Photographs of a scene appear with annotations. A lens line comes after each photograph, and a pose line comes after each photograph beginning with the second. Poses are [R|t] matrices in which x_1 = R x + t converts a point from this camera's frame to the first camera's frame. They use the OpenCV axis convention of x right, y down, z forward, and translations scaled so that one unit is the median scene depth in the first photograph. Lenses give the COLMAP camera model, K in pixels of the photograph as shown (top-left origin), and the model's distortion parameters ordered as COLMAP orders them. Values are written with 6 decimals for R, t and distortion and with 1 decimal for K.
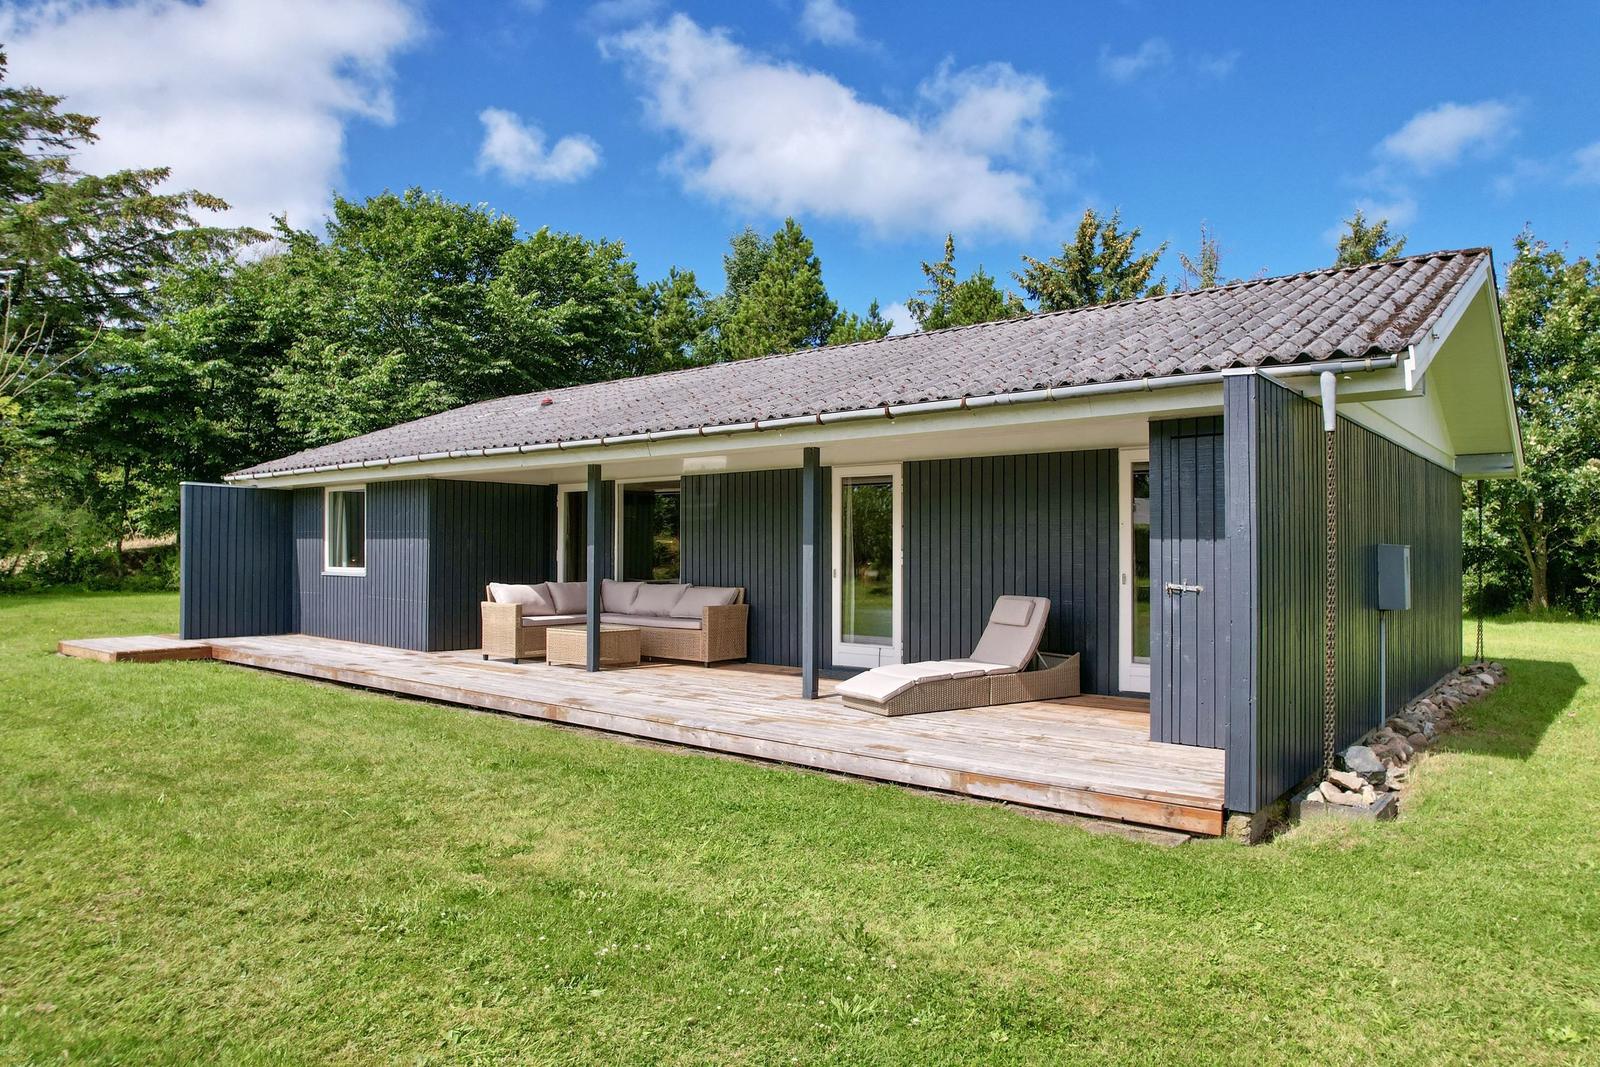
lens RADIAL K [[1010.8, 0, 800.0], [0, 1010.8, 533.5], [0, 0, 1]] dist [-0.003706, 0.002137]
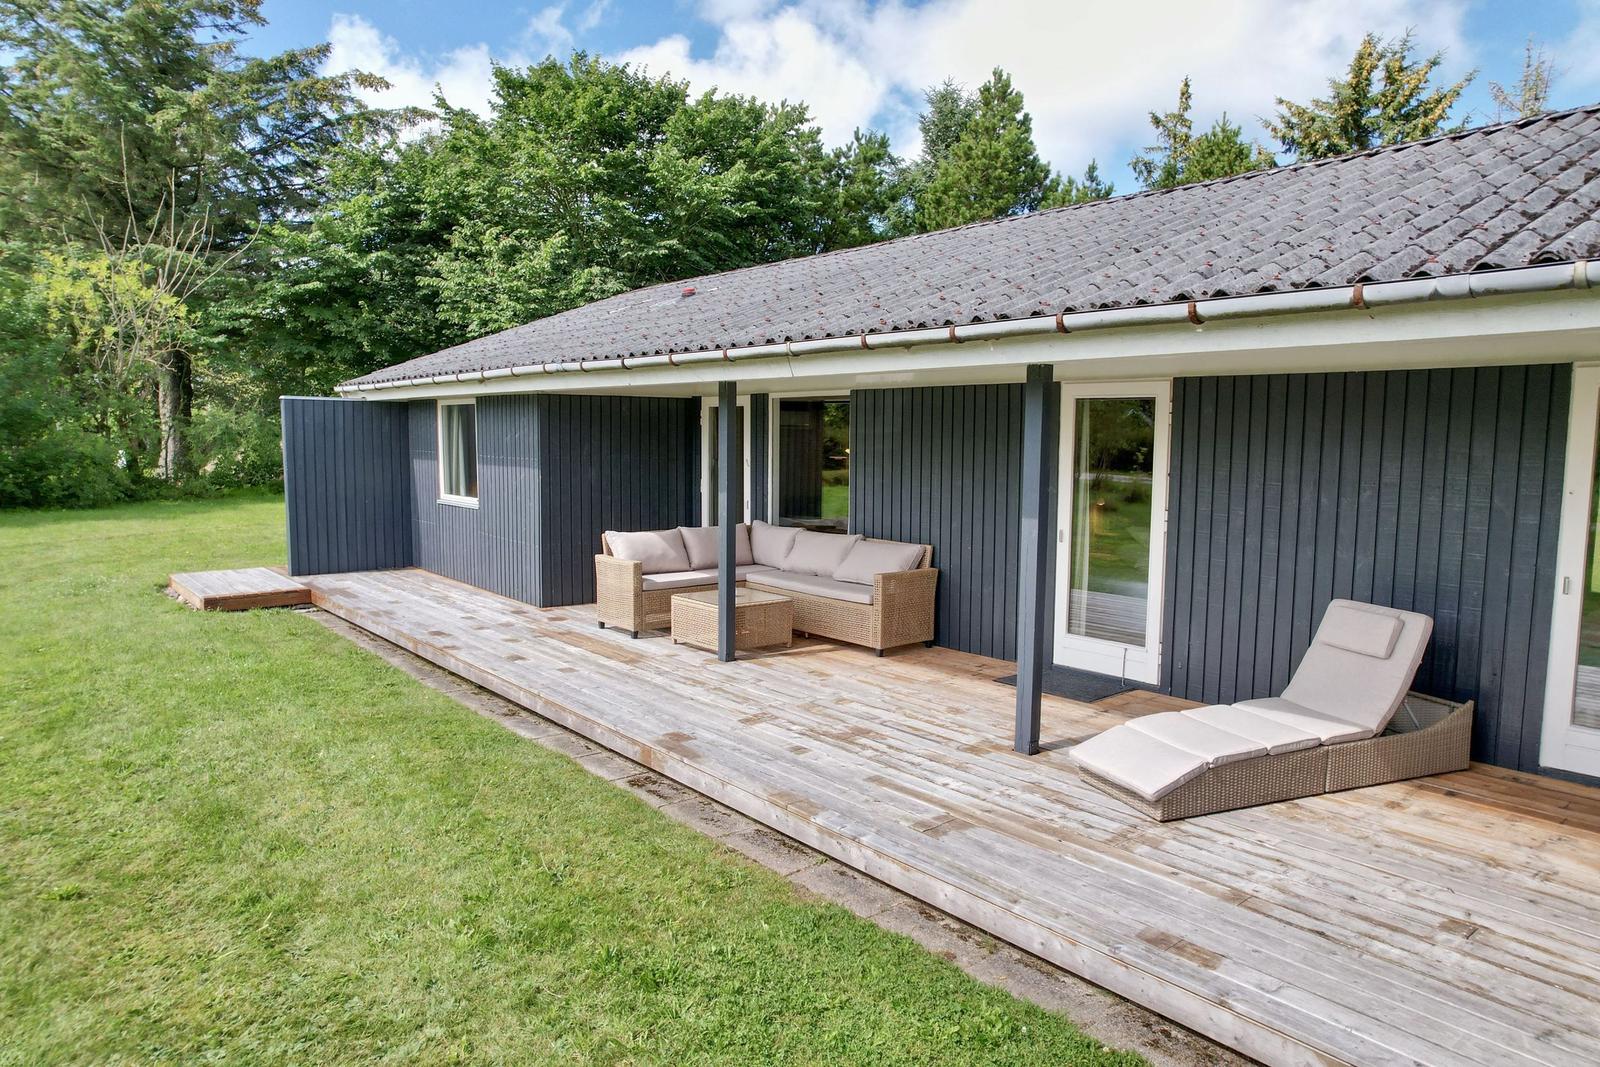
lens RADIAL K [[1012.6, 0, 800.0], [0, 1012.6, 533.5], [0, 0, 1]] dist [-0.047189, 0.040802]
pose [[0.981738, 0.026075, -0.188443, -0.009043], [-0.004176, 0.993278, 0.115681, -0.033288], [0.190192, -0.112782, 0.975247, 0.218633]]
